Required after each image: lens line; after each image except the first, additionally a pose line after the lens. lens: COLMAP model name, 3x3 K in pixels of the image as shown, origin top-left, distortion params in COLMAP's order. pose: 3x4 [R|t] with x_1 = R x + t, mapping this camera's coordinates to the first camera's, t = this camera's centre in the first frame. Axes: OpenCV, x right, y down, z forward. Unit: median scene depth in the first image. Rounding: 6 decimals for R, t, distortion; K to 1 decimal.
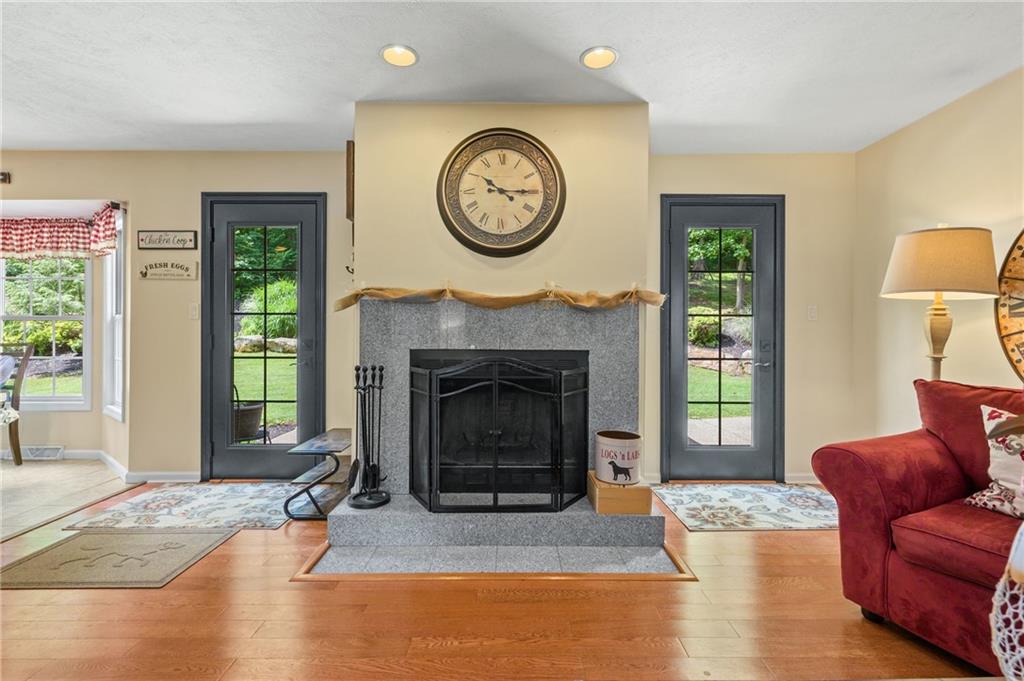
lens RADIAL K [[459.8, 0, 515.1], [0, 459.8, 341.9], [0, 0, 1]] dist [0.015028, 0.000096]
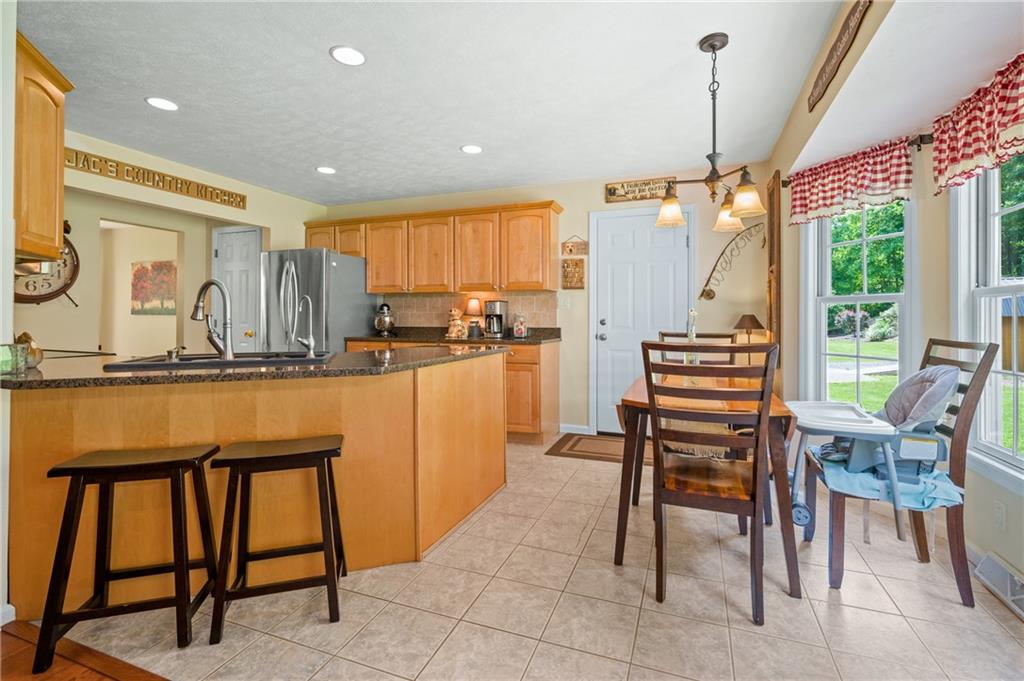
lens RADIAL K [[459.8, 0, 528.9], [0, 459.8, 316.4], [0, 0, 1]] dist [0.015028, 0.000096]
pose [[-0.362013, -0.009012, -0.932130, -0.638363], [-0.011400, 0.999921, -0.005240, -0.023332], [0.932103, 0.008730, -0.362087, 1.062293]]
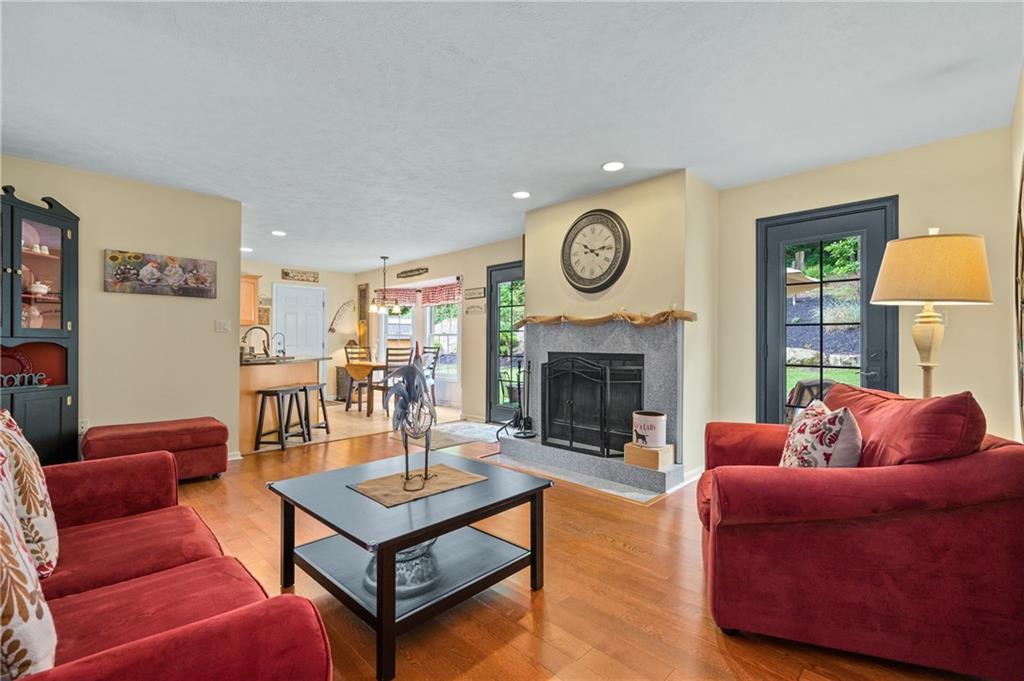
lens RADIAL K [[459.8, 0, 508.4], [0, 459.8, 340.0], [0, 0, 1]] dist [0.015028, 0.000096]
pose [[0.704353, -0.006231, -0.709822, 0.873330], [-0.007093, 0.999850, -0.015815, 0.000497], [0.709814, 0.016174, 0.704203, -0.291679]]
